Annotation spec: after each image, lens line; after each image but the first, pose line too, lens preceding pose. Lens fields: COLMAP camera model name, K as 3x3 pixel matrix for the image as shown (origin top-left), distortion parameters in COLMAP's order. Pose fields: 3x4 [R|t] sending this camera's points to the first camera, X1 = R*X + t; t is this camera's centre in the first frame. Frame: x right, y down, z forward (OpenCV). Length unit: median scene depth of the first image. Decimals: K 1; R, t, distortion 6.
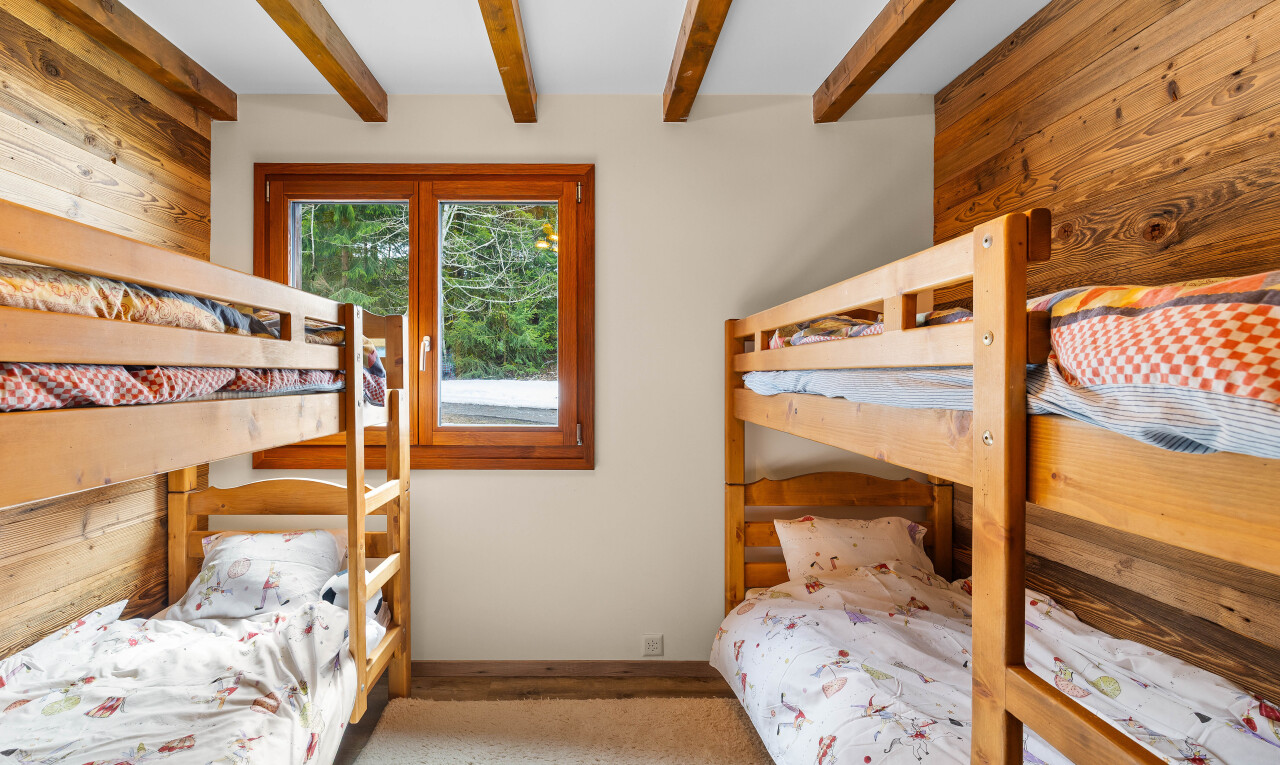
lens RADIAL K [[545.0, 0, 586.7], [0, 545.0, 369.2], [0, 0, 1]] dist [-0.001966, -0.000287]
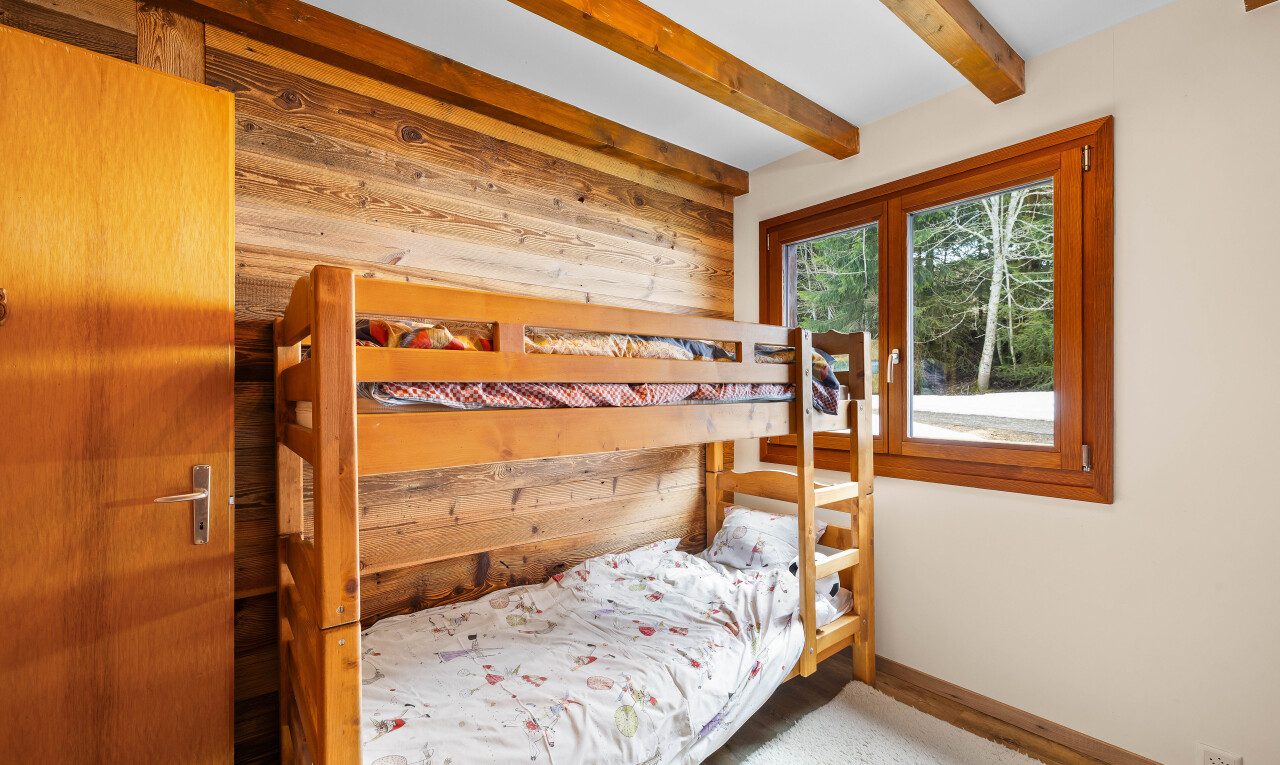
lens RADIAL K [[533.6, 0, 640.0], [0, 533.6, 382.5], [0, 0, 1]] dist [-0.002551, -0.000300]
pose [[0.636648, -0.016993, -0.770968, 0.254469], [0.018200, 0.999810, -0.007007, 0.001606], [0.770940, -0.009571, 0.636836, -0.023603]]
